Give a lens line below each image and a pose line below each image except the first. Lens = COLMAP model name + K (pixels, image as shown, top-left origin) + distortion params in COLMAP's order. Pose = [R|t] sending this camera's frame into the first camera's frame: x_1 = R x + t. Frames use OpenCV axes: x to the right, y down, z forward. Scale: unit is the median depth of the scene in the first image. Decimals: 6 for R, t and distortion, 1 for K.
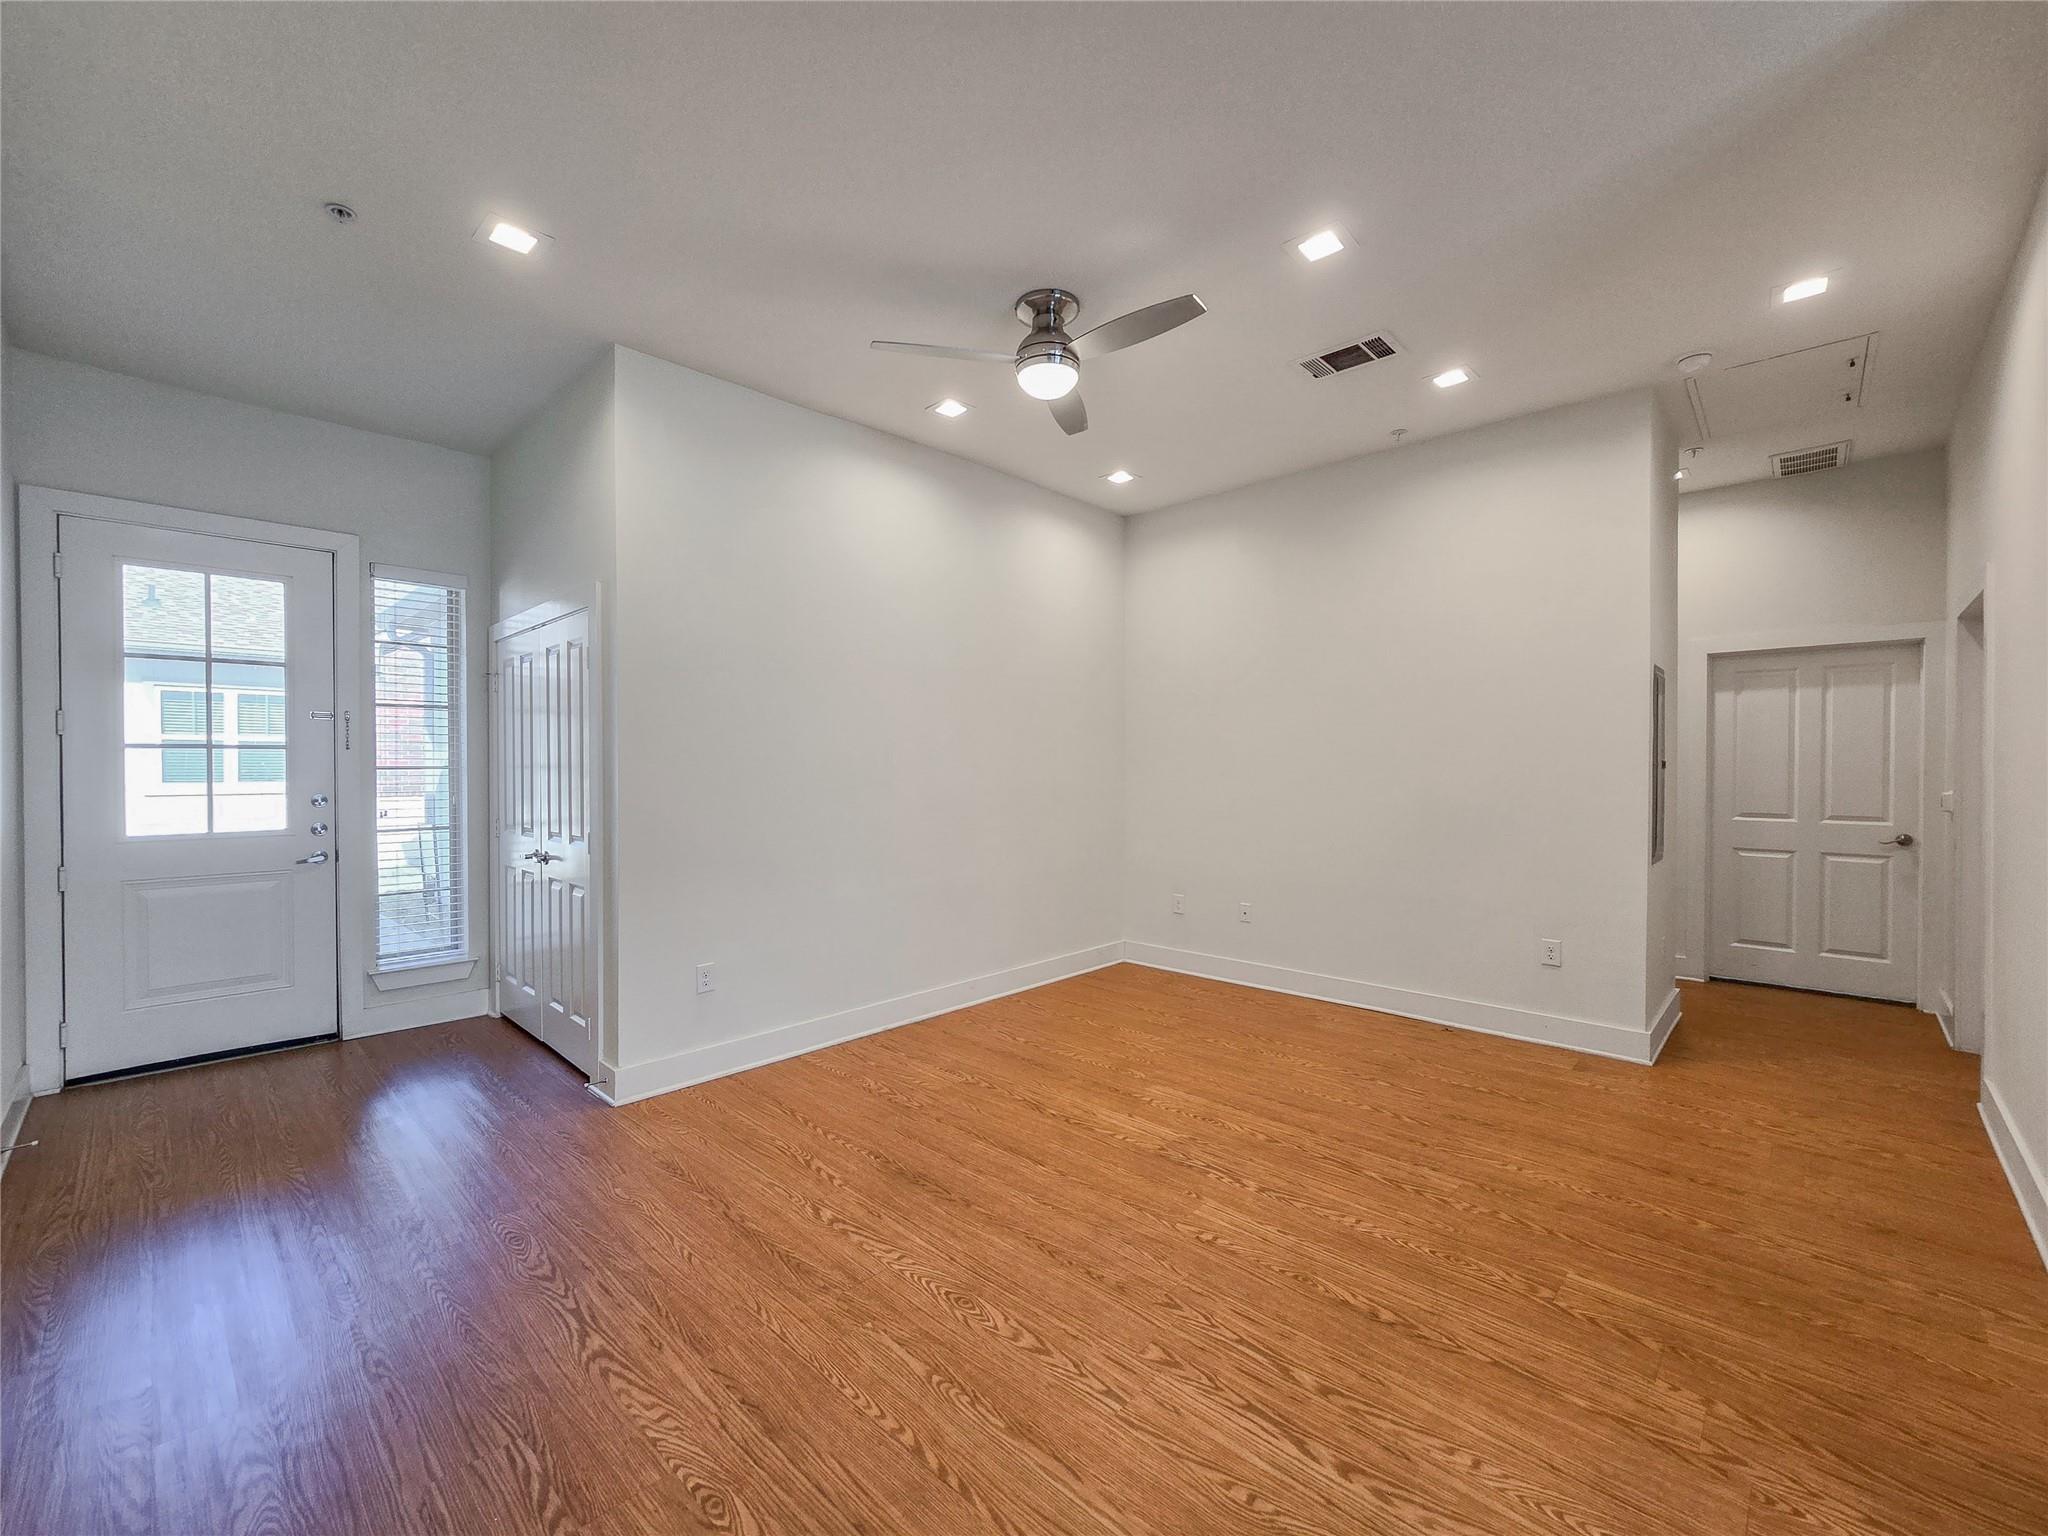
lens RADIAL K [[841.6, 0, 1024.0], [0, 841.6, 768.0], [0, 0, 1]] dist [0.000042, 0.000361]
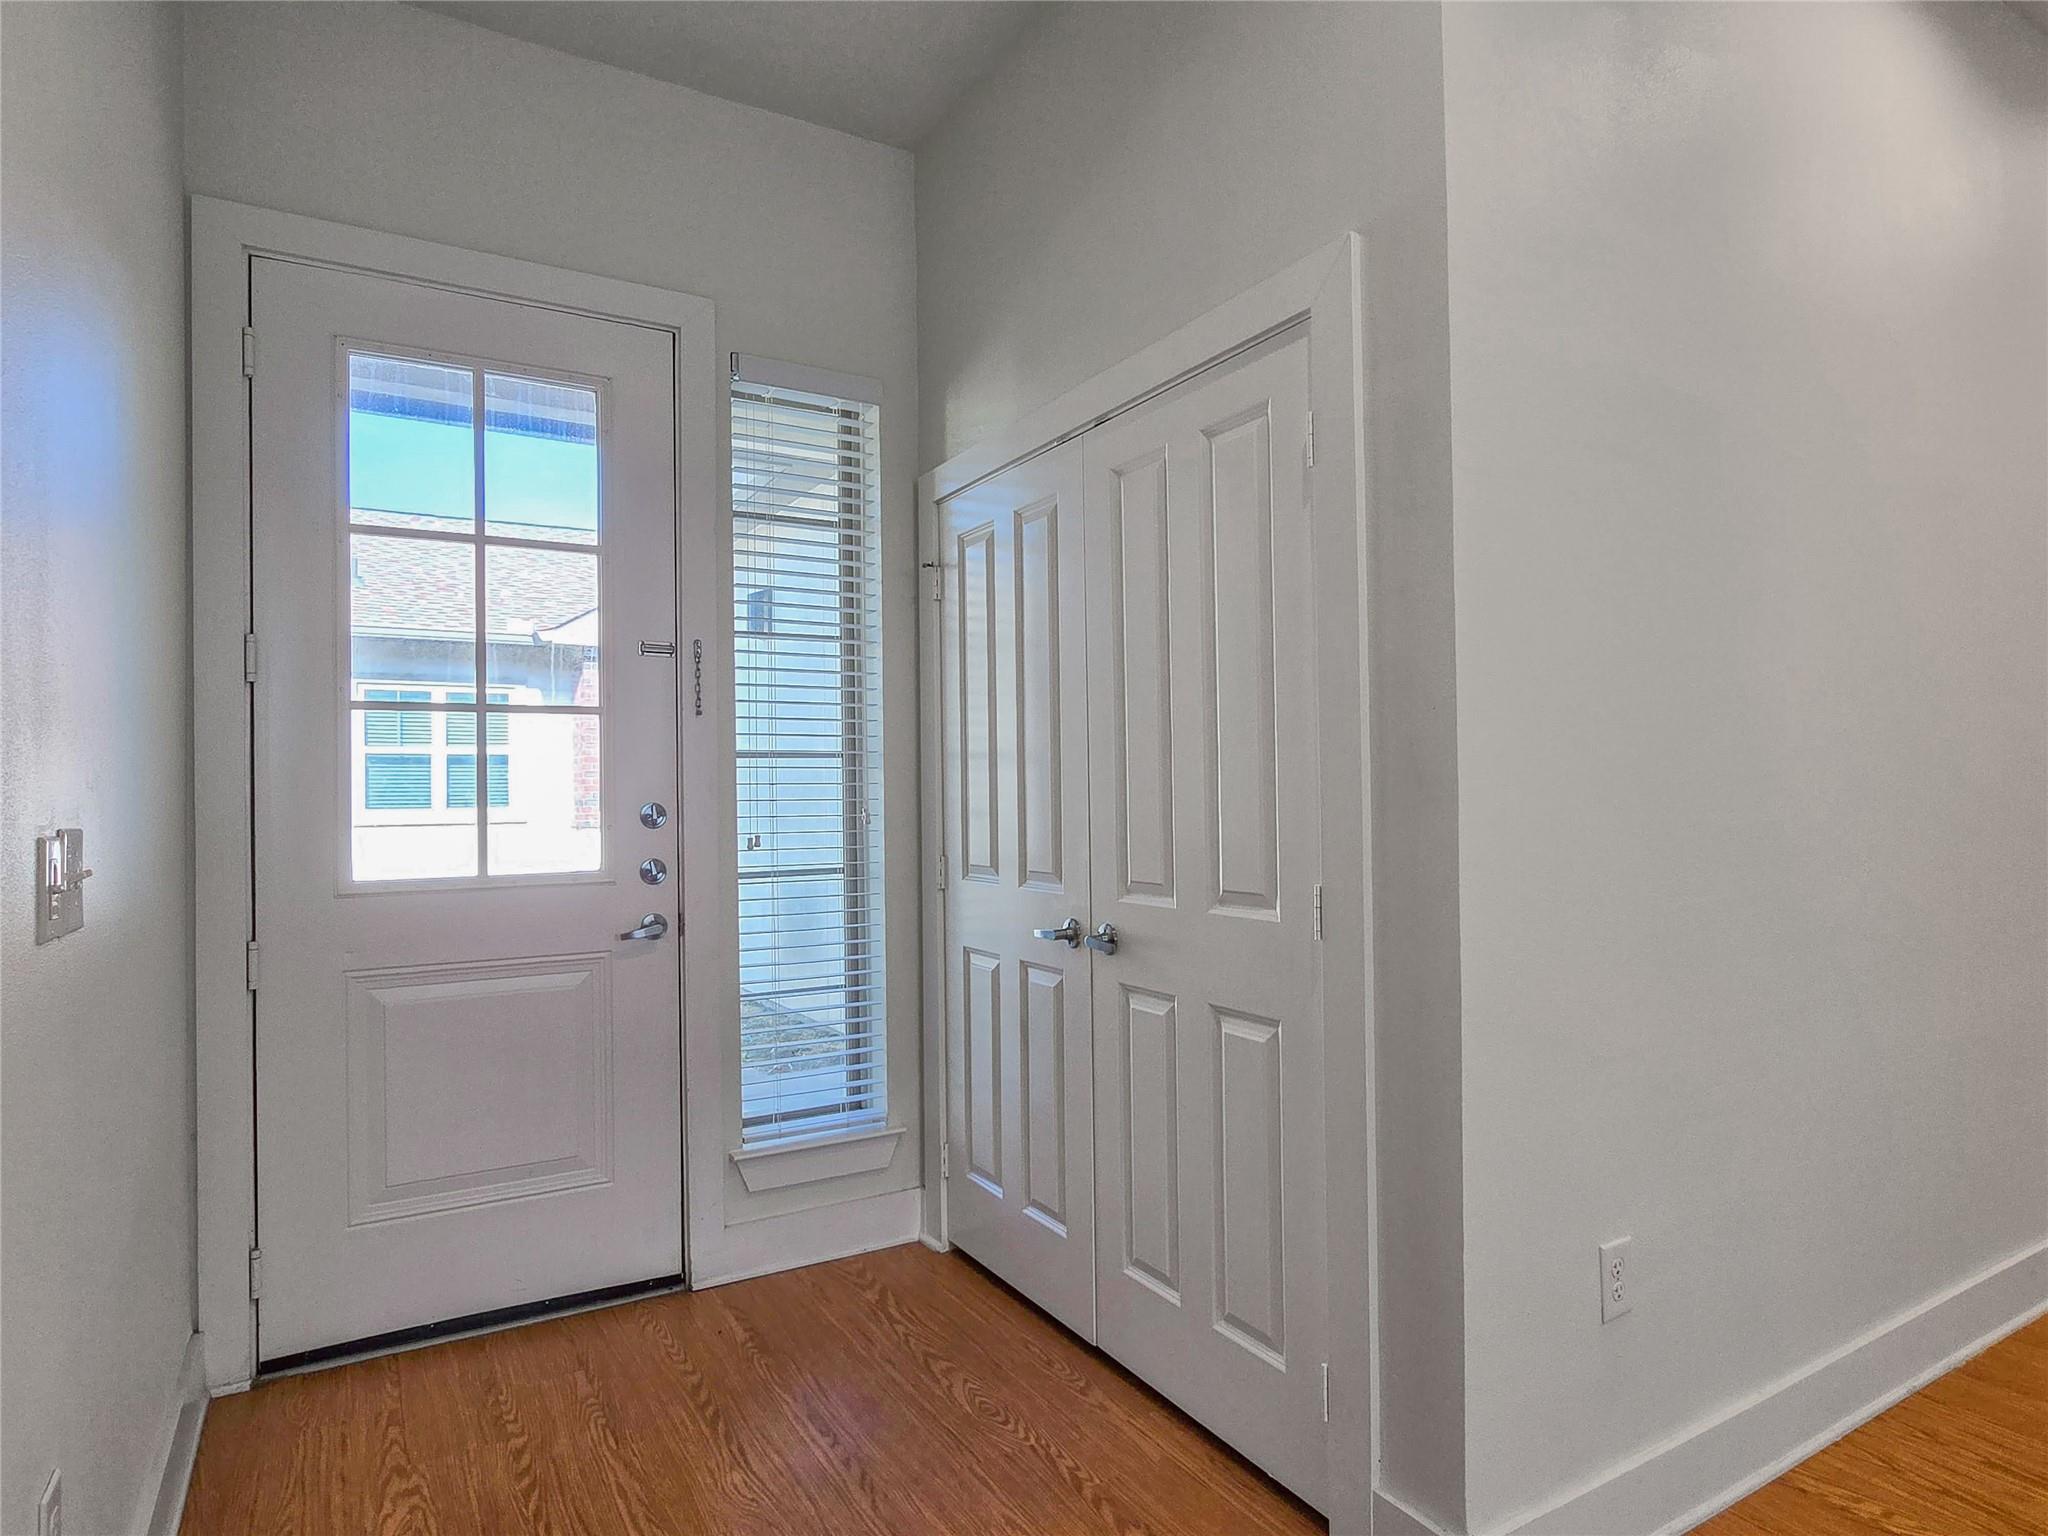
lens RADIAL K [[841.6, 0, 1024.0], [0, 841.6, 768.0], [0, 0, 1]] dist [0.000042, 0.000361]
pose [[0.944976, -0.127355, -0.301334, -0.449445], [0.070213, 0.978603, -0.193407, 0.131168], [0.319517, 0.161607, 0.933698, 0.571269]]
